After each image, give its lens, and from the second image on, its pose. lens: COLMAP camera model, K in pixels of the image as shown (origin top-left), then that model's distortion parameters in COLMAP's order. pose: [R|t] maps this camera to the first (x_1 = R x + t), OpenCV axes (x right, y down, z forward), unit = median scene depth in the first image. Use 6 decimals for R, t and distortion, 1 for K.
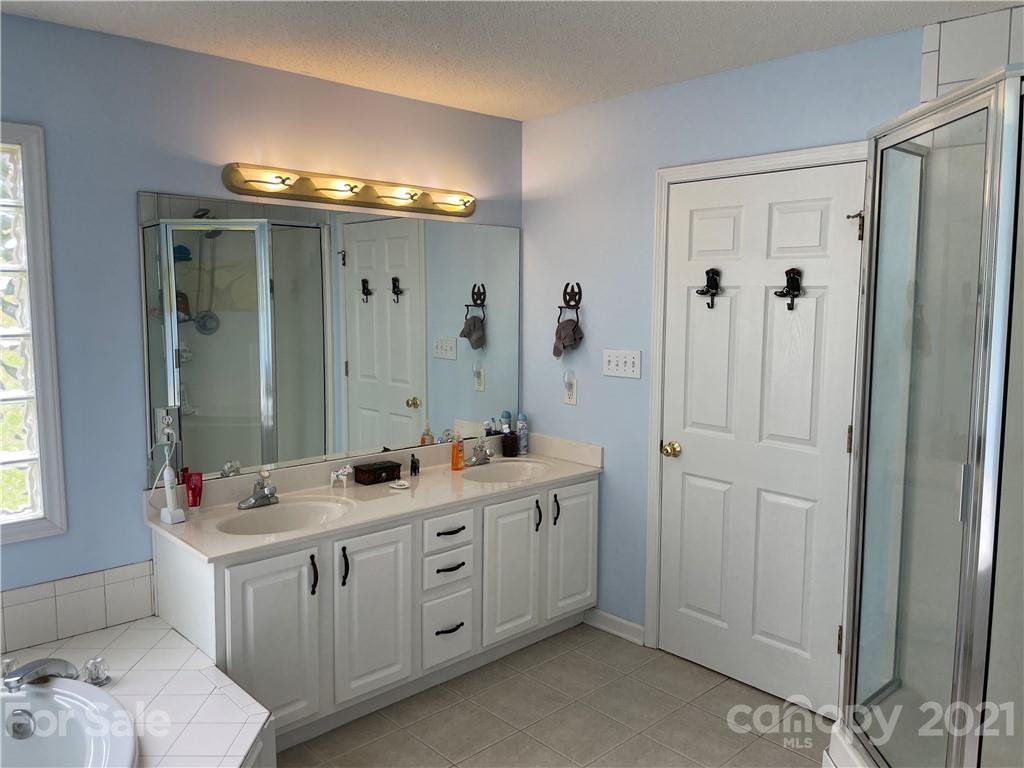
lens RADIAL K [[782.7, 0, 513.8], [0, 782.7, 381.3], [0, 0, 1]] dist [0.080757, -0.100604]
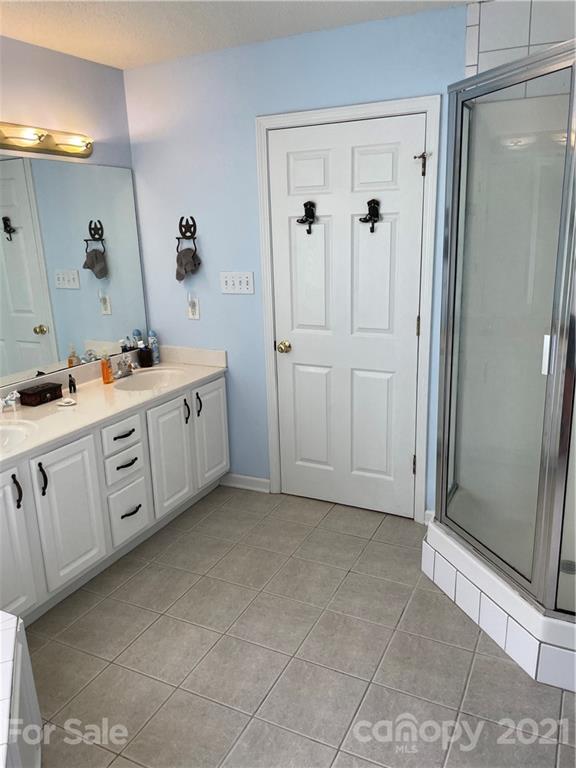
lens RADIAL K [[587.1, 0, 289.8], [0, 587.1, 387.0], [0, 0, 1]] dist [0.080757, -0.100604]
pose [[0.934751, -0.127904, 0.331485, -0.123165], [0.076219, 0.983423, 0.164527, -0.007645], [-0.347033, -0.128527, 0.929004, 0.082369]]
